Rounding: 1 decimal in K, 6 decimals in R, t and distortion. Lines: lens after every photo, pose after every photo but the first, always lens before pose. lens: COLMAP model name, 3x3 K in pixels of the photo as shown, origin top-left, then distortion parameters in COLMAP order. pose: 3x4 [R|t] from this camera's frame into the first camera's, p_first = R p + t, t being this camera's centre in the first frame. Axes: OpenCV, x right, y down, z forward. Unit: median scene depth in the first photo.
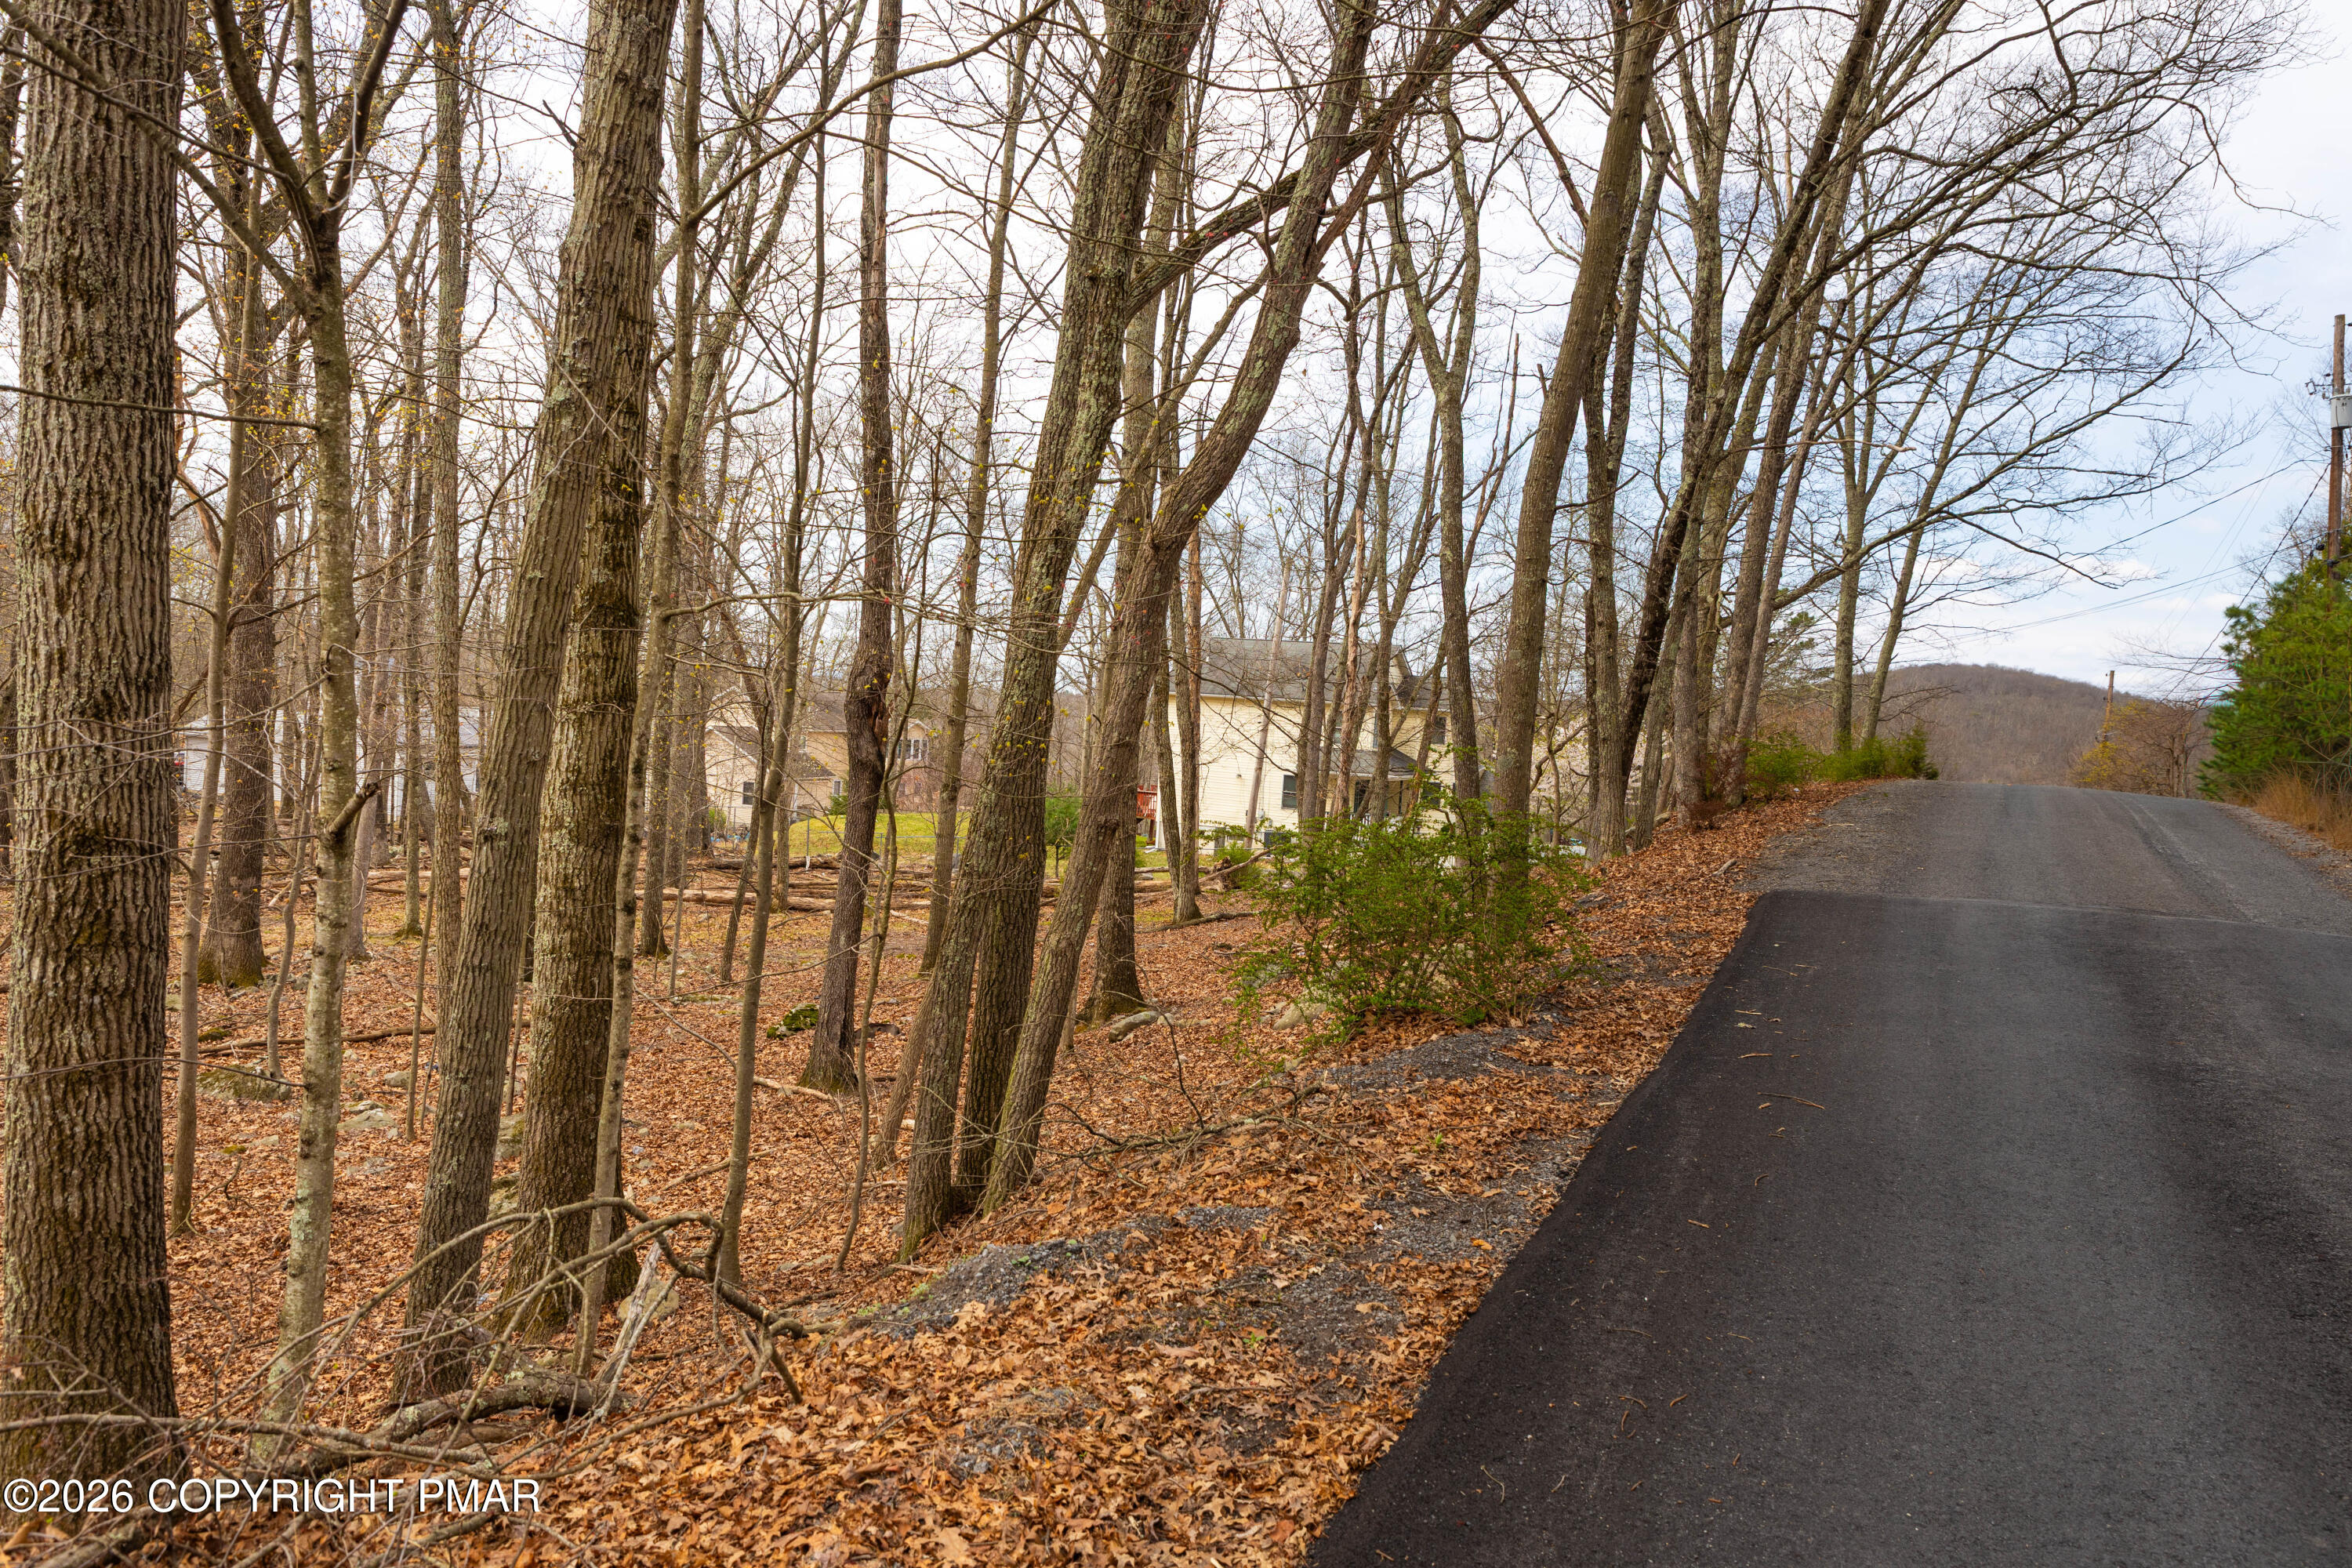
lens RADIAL K [[1588.6, 0, 1185.9], [0, 1588.6, 782.9], [0, 0, 1]] dist [0.005504, -0.004972]
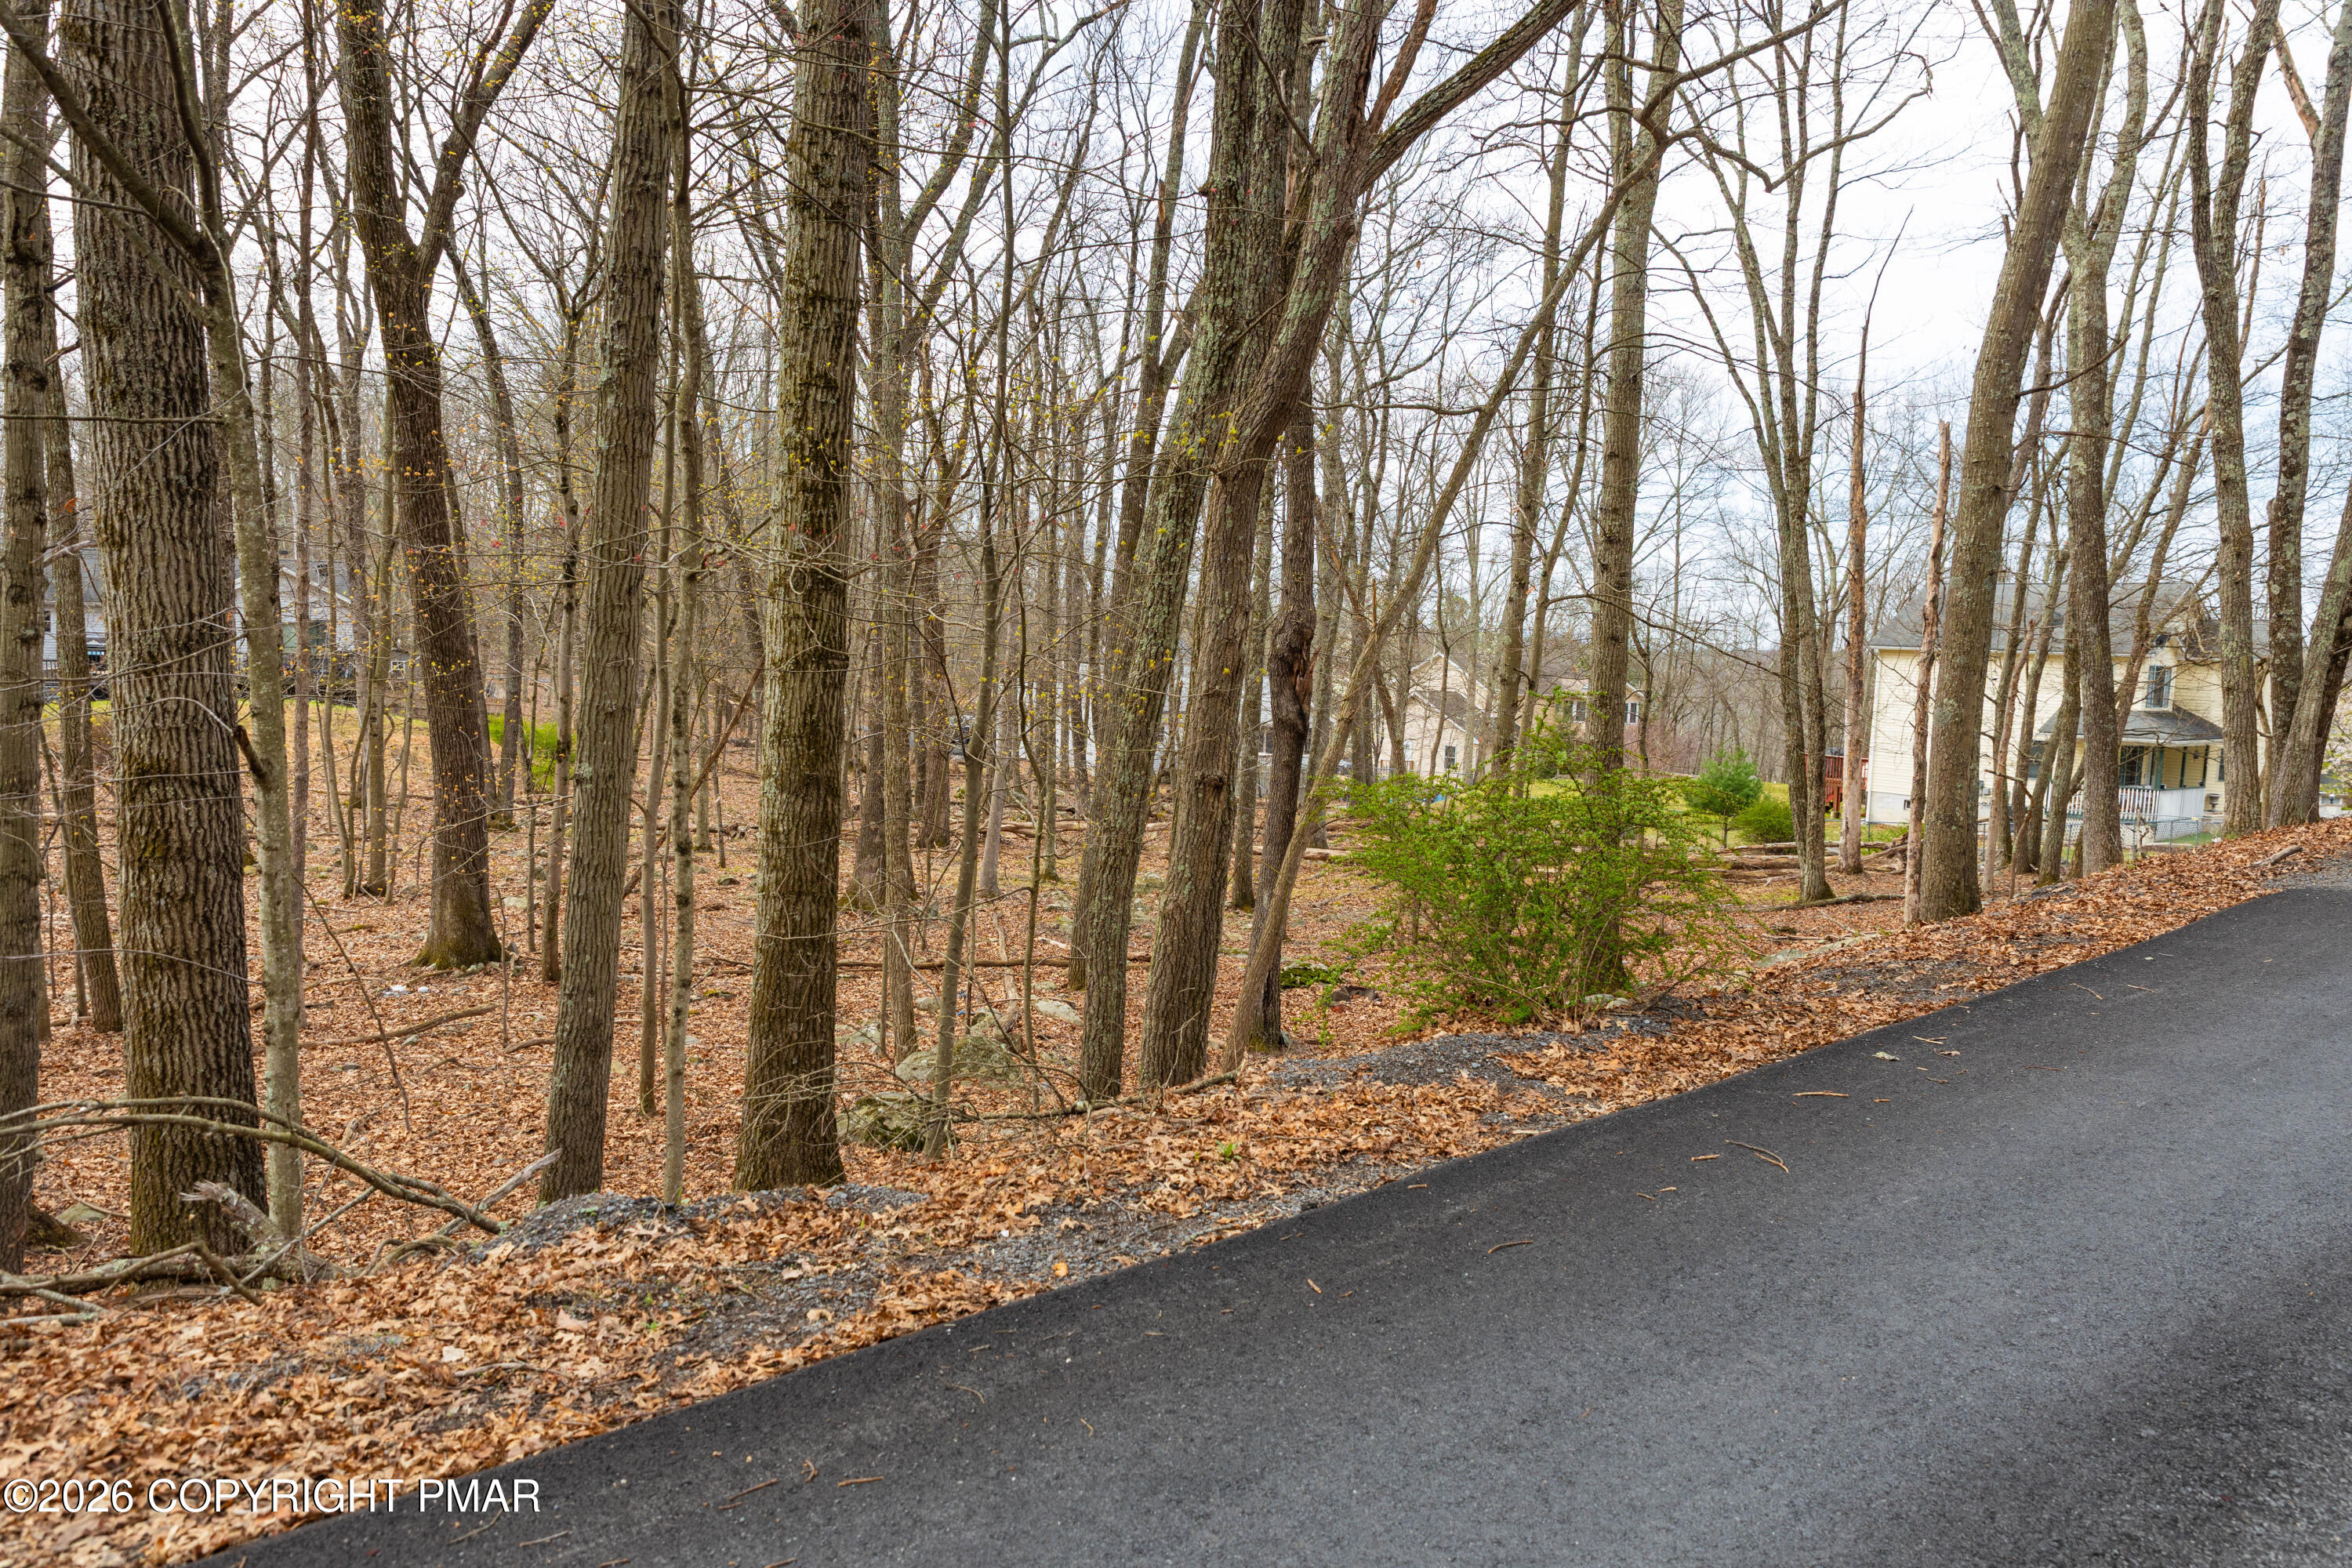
lens RADIAL K [[1588.6, 0, 1177.4], [0, 1588.6, 777.4], [0, 0, 1]] dist [0.005504, -0.004972]
pose [[0.890509, 0.014005, -0.454750, 0.583007], [-0.005850, 0.999796, 0.019334, 0.010644], [0.454928, -0.014557, 0.890409, 0.258045]]
